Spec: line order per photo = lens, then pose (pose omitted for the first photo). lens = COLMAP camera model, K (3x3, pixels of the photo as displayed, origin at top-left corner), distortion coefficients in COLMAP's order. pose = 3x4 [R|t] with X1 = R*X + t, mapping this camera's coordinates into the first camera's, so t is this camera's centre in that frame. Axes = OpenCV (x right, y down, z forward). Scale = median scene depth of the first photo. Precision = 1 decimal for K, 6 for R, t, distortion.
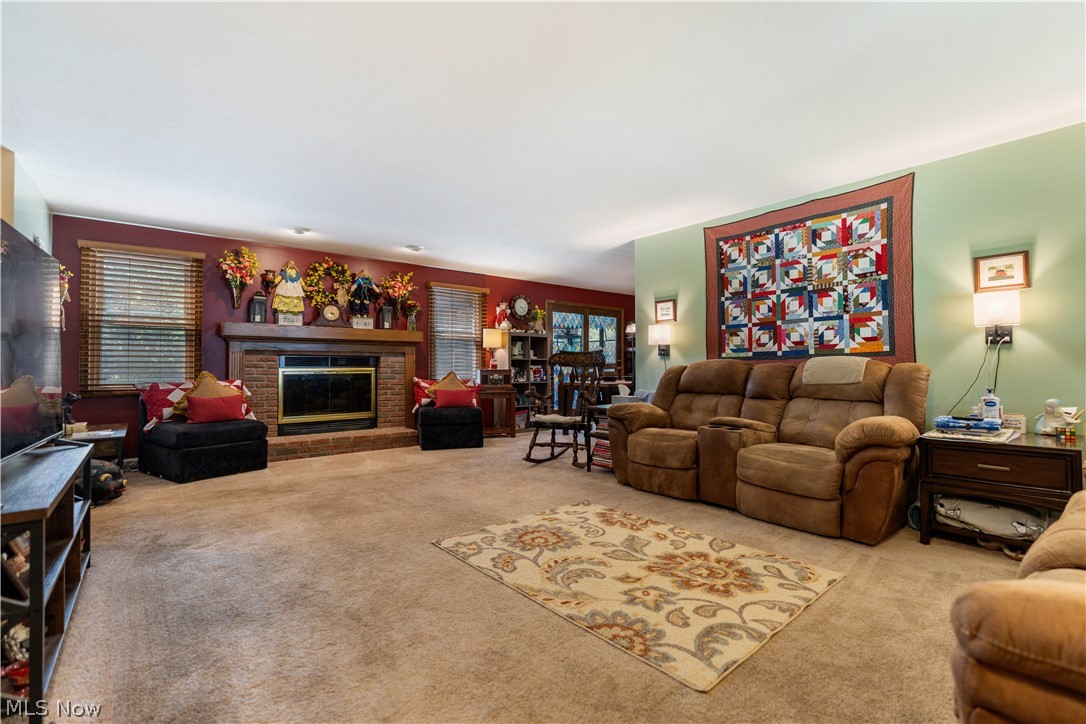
lens RADIAL K [[491.3, 0, 536.6], [0, 491.3, 367.1], [0, 0, 1]] dist [0.002268, 0.000552]
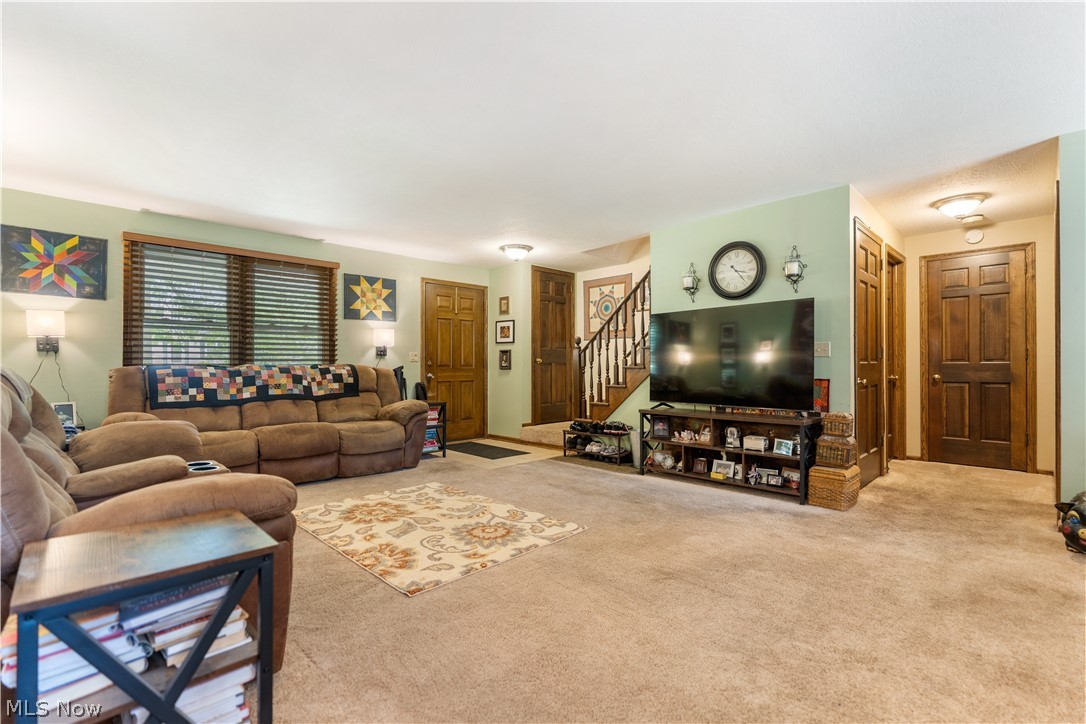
lens RADIAL K [[491.3, 0, 536.6], [0, 491.3, 367.1], [0, 0, 1]] dist [0.002268, 0.000552]
pose [[-0.996334, 0.005596, -0.085360, -0.006482], [0.005489, 0.999984, 0.001487, -0.007047], [0.085367, 0.001013, -0.996349, 2.153086]]
